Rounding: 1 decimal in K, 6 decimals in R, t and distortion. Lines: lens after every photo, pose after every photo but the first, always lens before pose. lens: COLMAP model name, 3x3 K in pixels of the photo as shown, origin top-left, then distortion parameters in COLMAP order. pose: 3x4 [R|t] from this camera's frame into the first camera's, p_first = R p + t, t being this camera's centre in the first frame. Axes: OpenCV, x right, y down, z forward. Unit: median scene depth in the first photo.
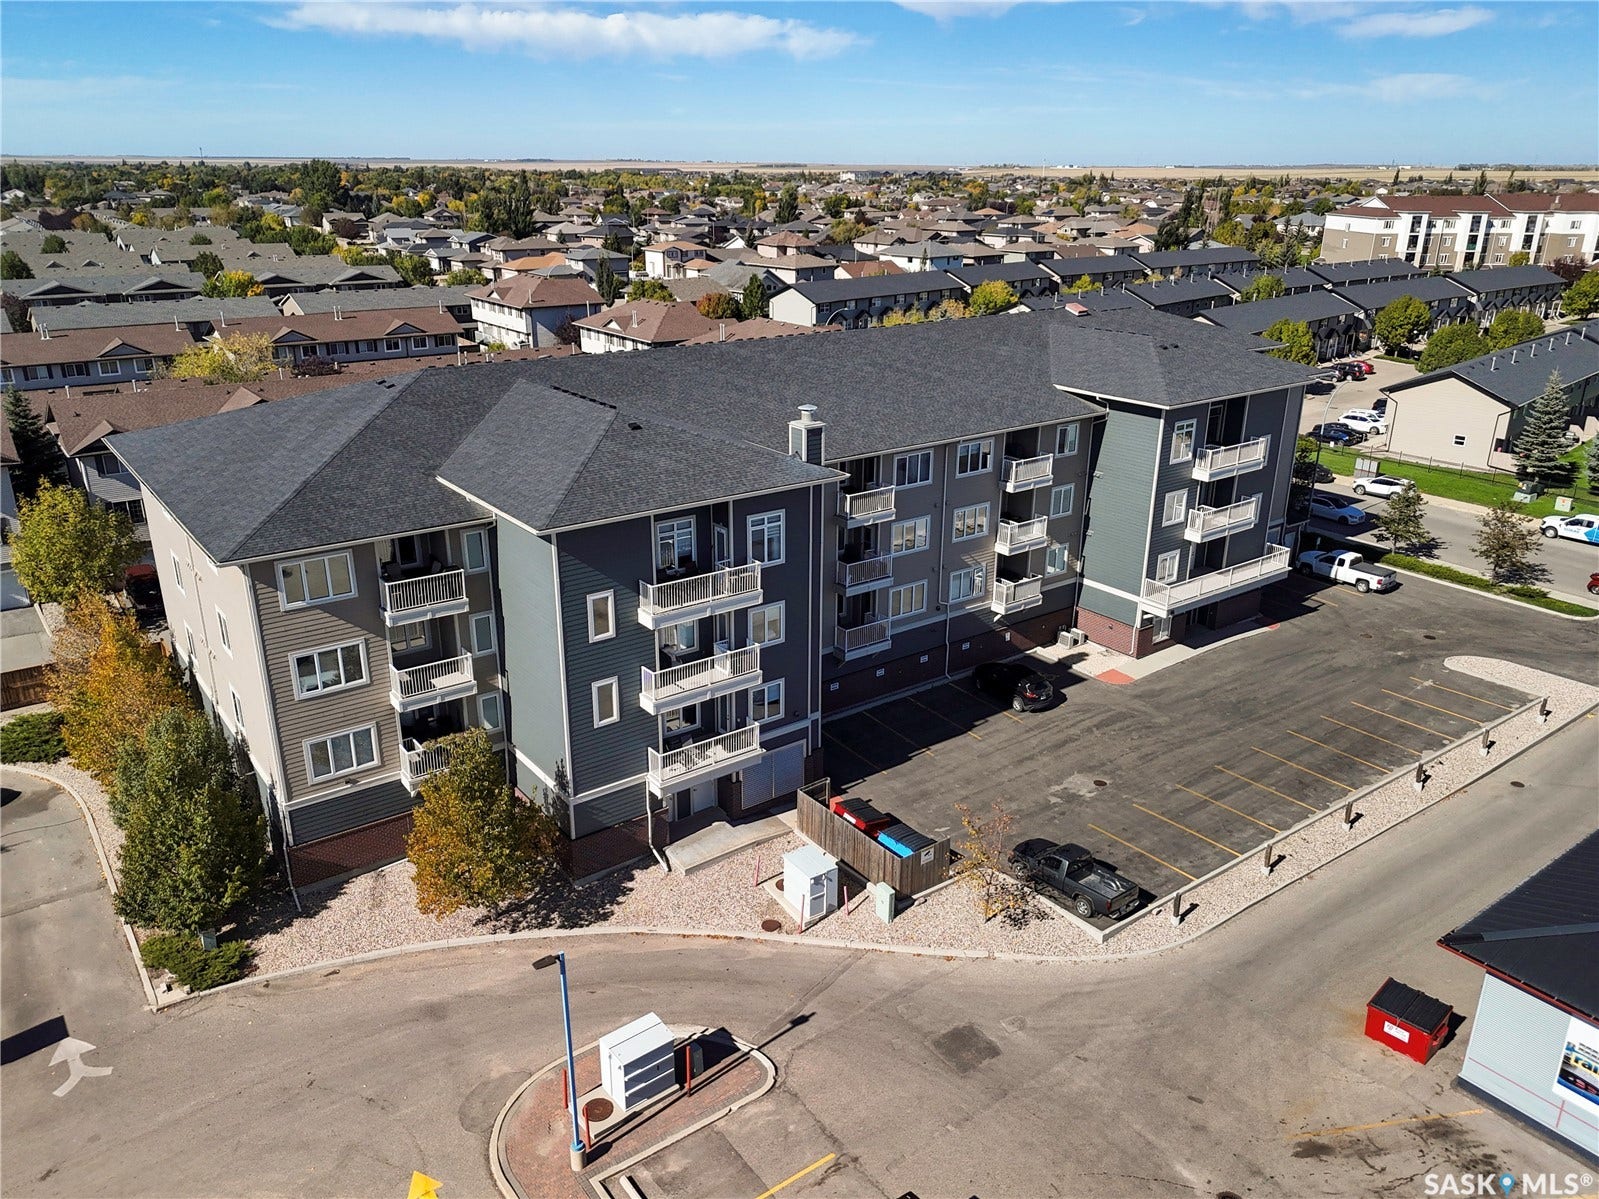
lens RADIAL K [[1180.4, 0, 804.1], [0, 1180.4, 603.6], [0, 0, 1]] dist [0.073914, -0.062912]
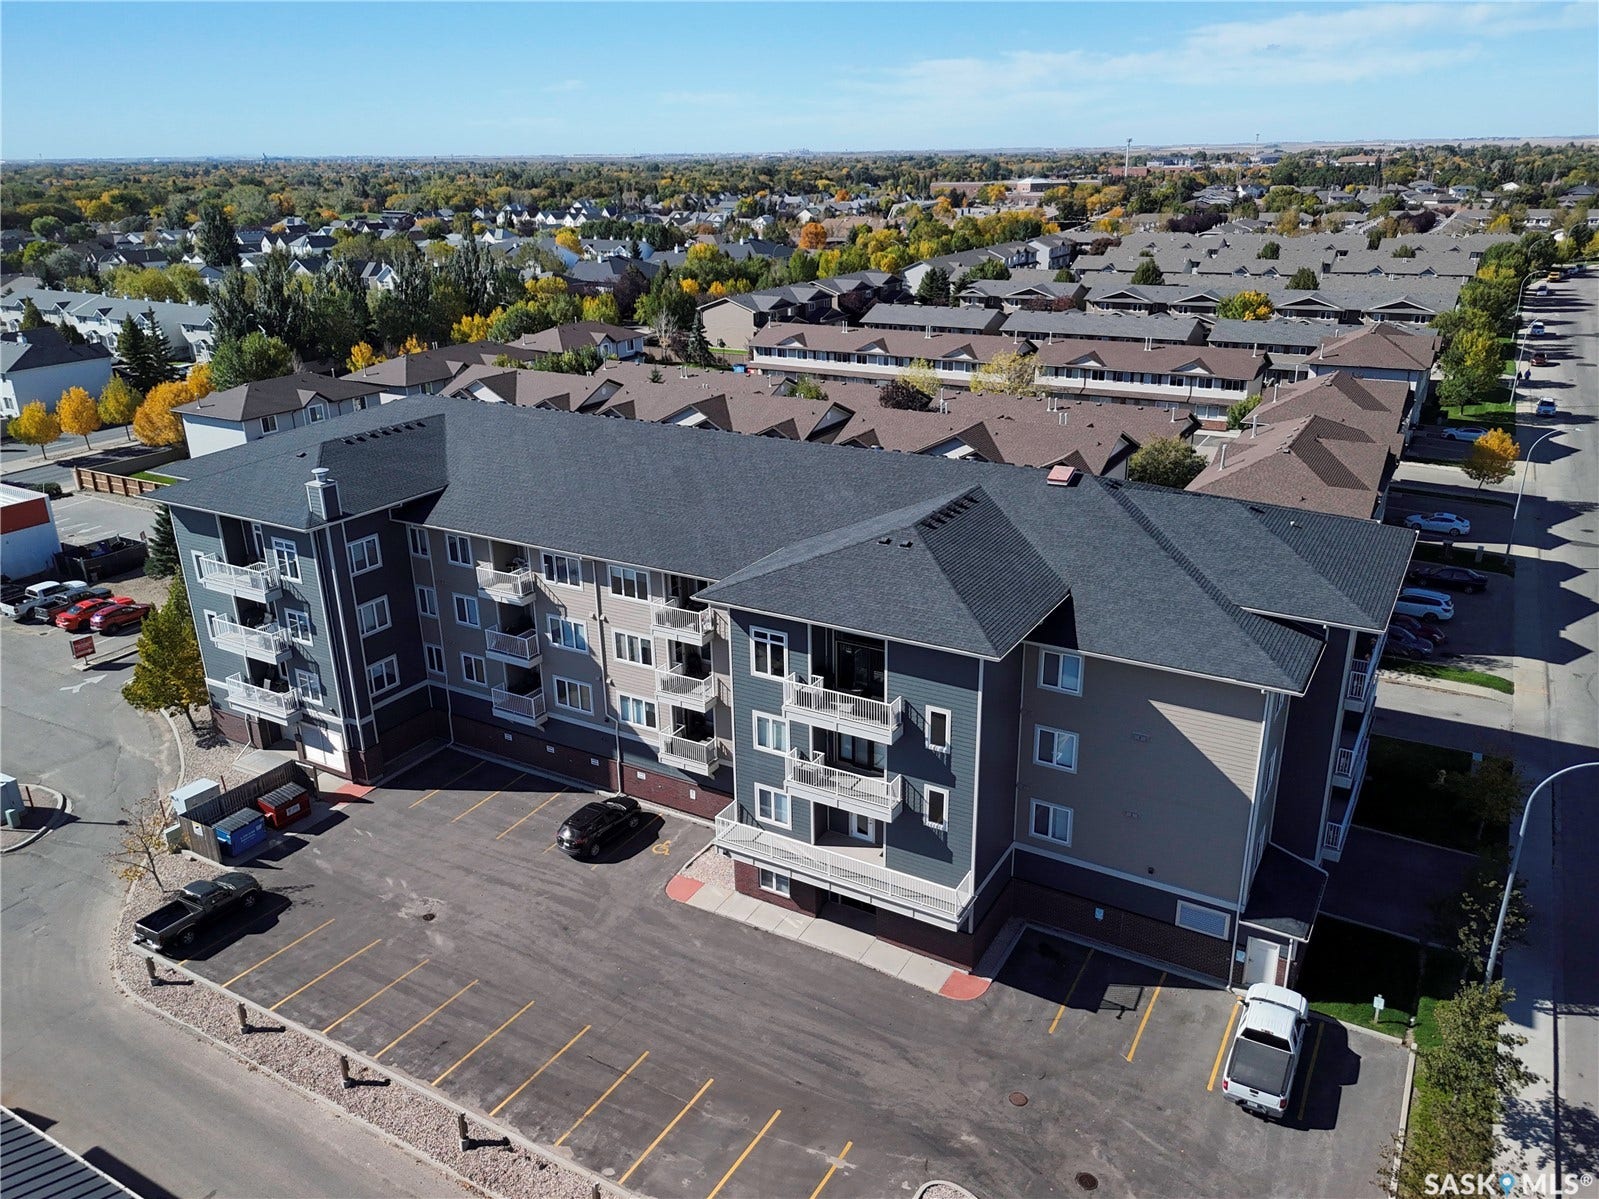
lens RADIAL K [[1180.4, 0, 806.4], [0, 1180.4, 607.1], [0, 0, 1]] dist [0.073914, -0.062912]
pose [[0.391786, 0.321528, -0.862046, 1.005268], [-0.307320, 0.928868, 0.206779, -0.340310], [0.867213, 0.183911, 0.462730, 0.682139]]
